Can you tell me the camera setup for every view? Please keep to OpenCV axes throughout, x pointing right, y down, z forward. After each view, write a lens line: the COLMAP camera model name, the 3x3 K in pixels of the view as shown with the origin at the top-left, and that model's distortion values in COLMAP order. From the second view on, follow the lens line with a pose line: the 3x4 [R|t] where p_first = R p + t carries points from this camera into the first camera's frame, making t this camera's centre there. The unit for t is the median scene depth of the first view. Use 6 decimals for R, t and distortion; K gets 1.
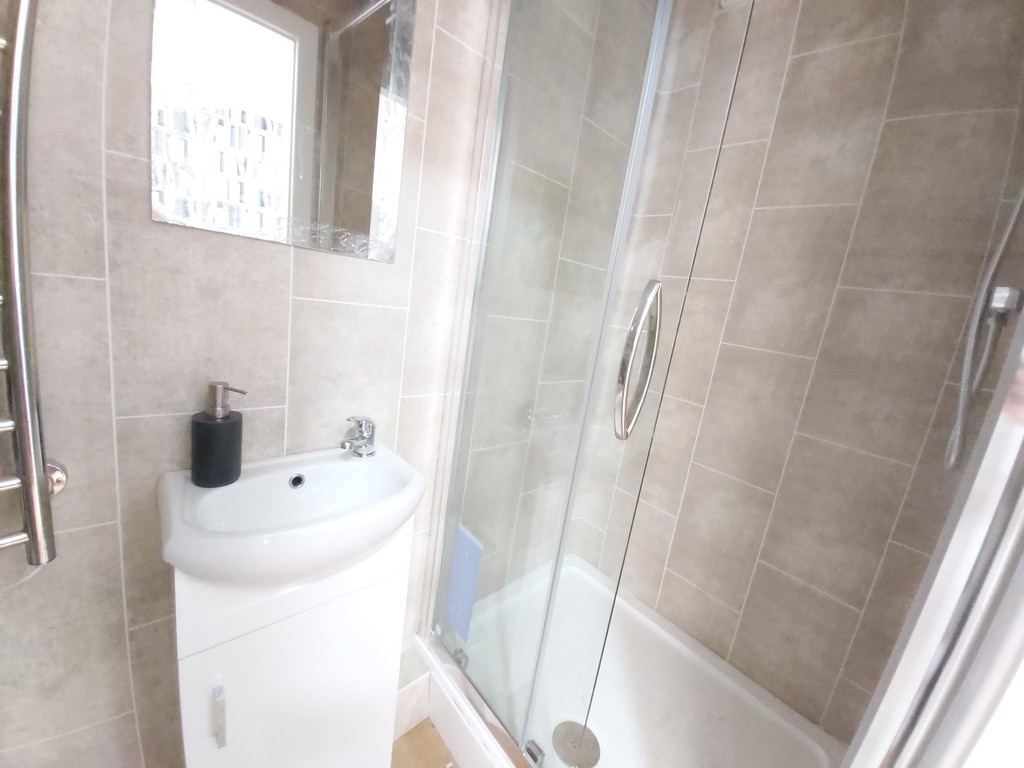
lens RADIAL K [[401.2, 0, 513.5], [0, 401.2, 377.0], [0, 0, 1]] dist [0.021600, -0.017729]
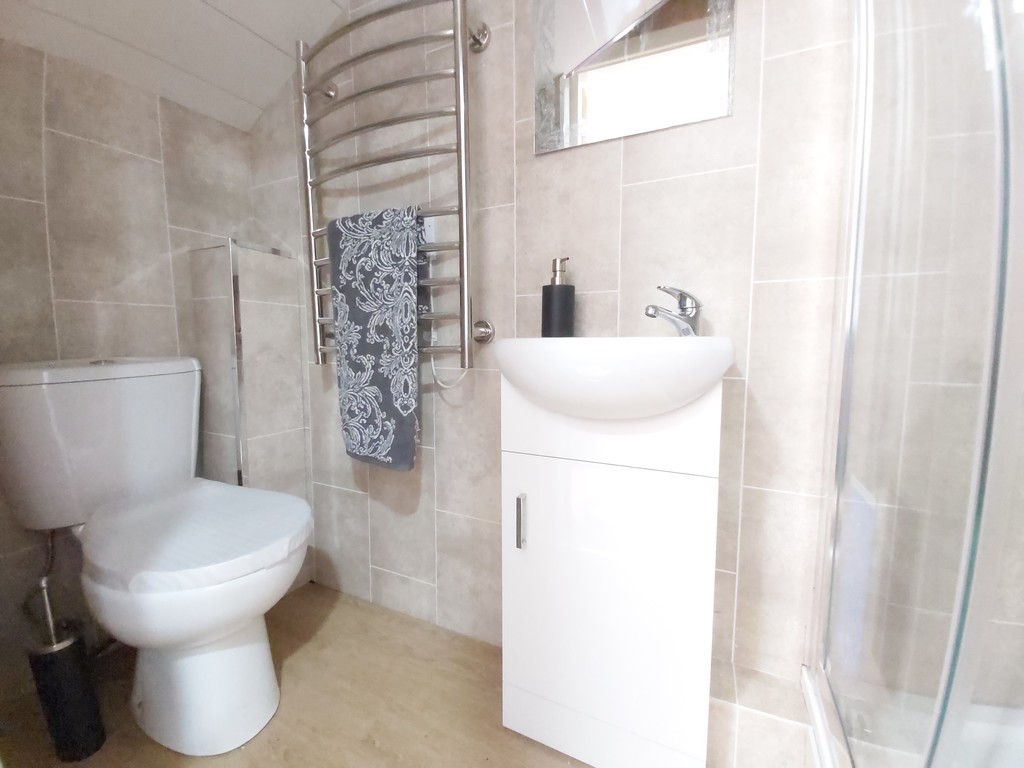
lens RADIAL K [[401.2, 0, 513.5], [0, 401.2, 377.0], [0, 0, 1]] dist [0.021600, -0.017729]
pose [[0.366906, -0.057326, -0.928490, 0.375928], [-0.123677, 0.986233, -0.109764, 0.532635], [0.922000, 0.155106, 0.354765, 0.463683]]
